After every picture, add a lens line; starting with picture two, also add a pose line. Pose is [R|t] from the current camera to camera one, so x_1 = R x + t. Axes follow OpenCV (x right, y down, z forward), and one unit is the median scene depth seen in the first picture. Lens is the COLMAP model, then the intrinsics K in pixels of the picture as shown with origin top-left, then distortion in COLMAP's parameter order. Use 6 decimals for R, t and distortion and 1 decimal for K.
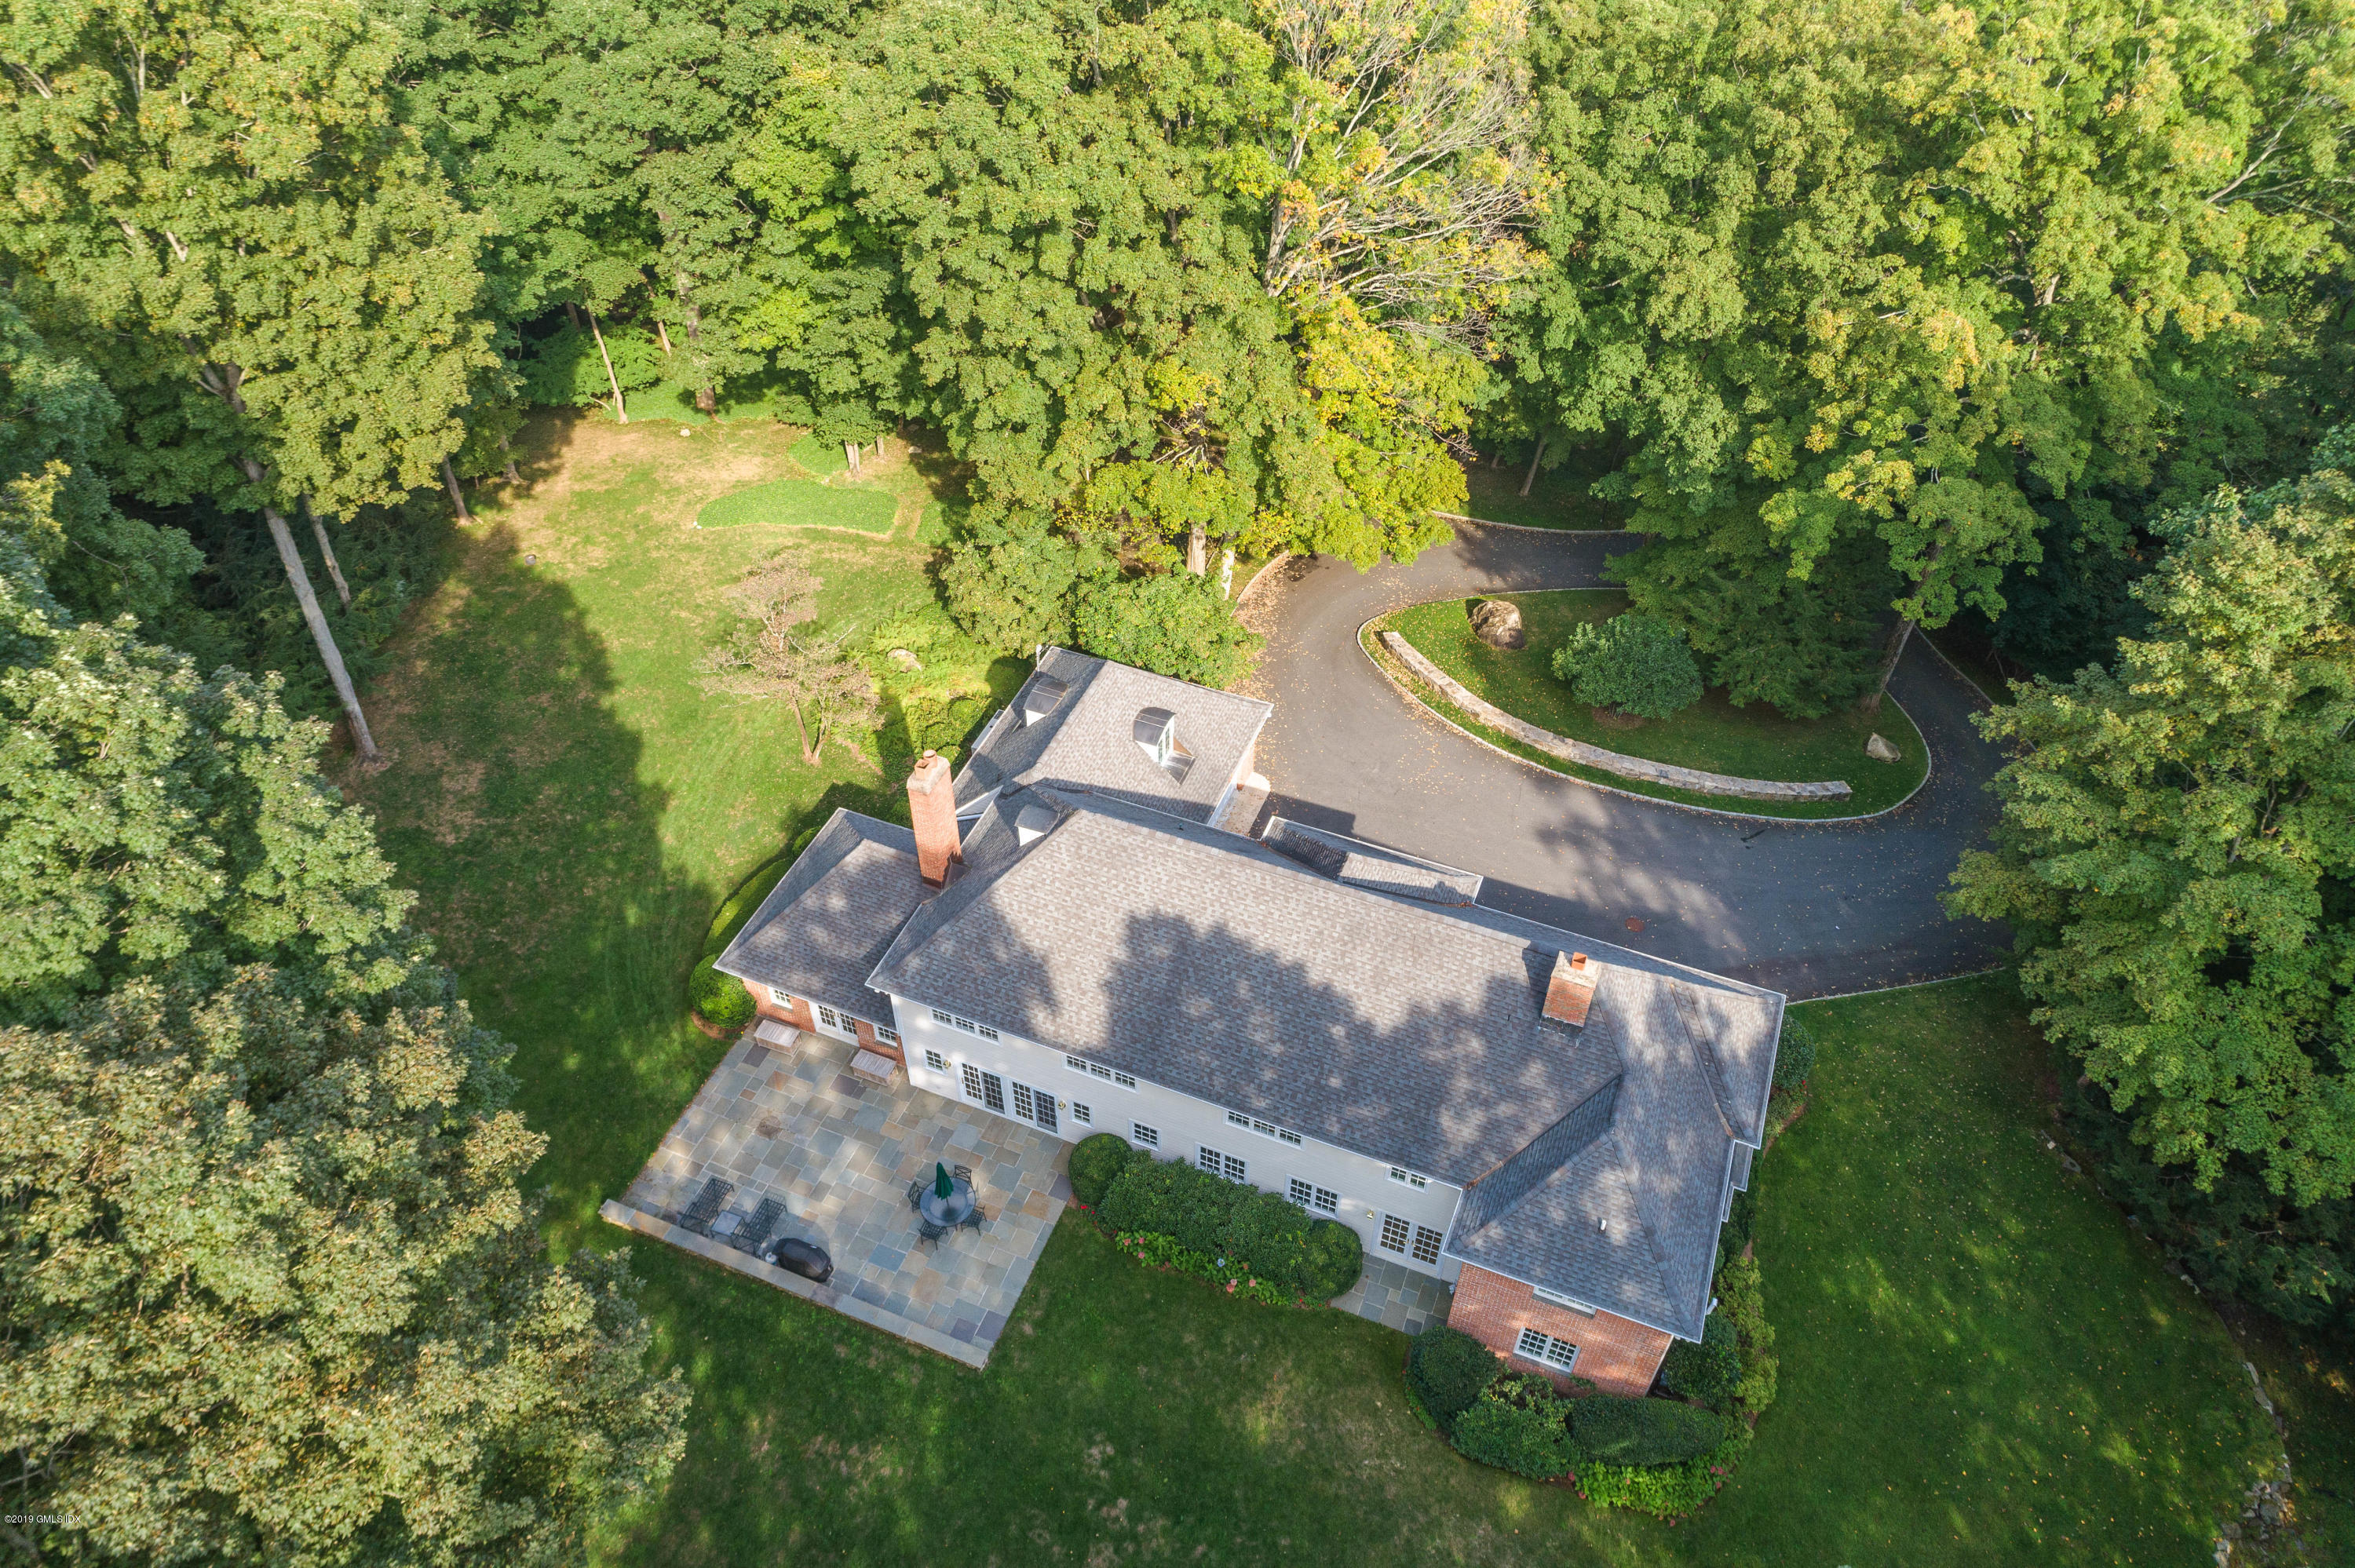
lens RADIAL K [[1588.3, 0, 1178.9], [0, 1588.3, 781.0], [0, 0, 1]] dist [0.003878, -0.000738]
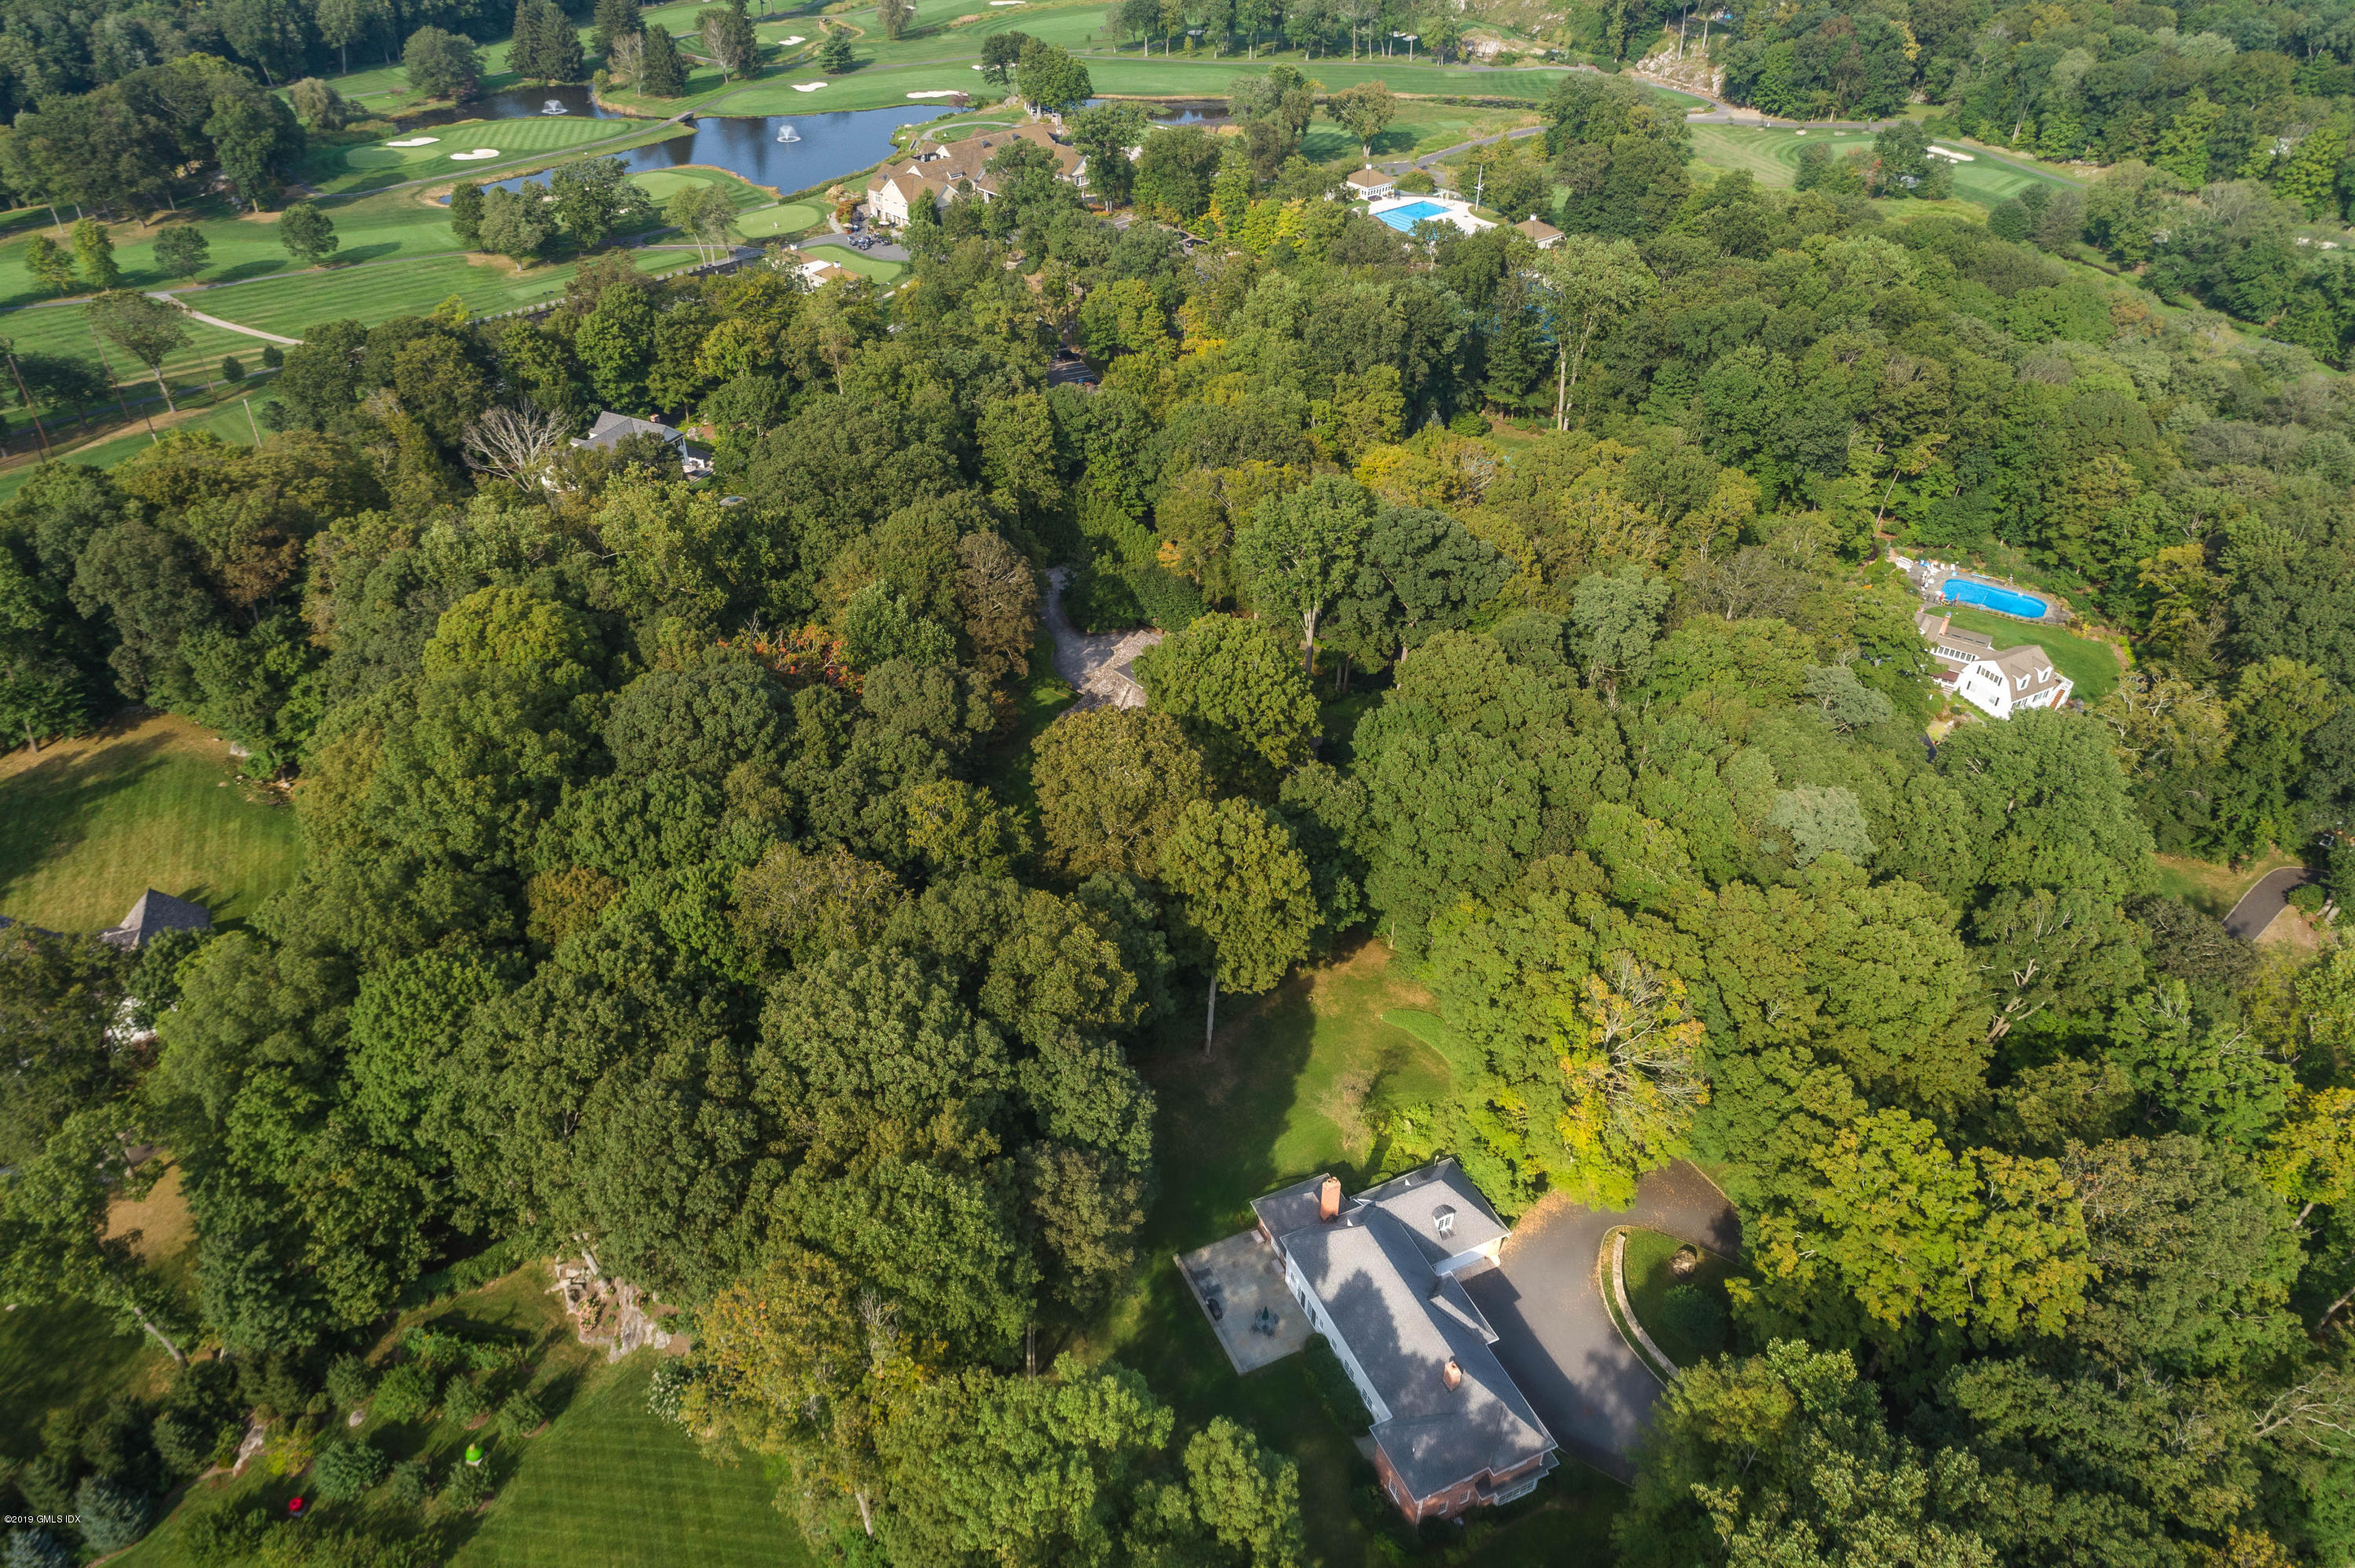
lens RADIAL K [[1588.3, 0, 1176.1], [0, 1588.3, 782.6], [0, 0, 1]] dist [0.003878, -0.000738]
pose [[0.728219, 0.398322, -0.557706, 0.922984], [-0.475220, 0.879832, 0.007876, -0.518907], [0.493825, 0.259297, 0.830001, -1.651214]]
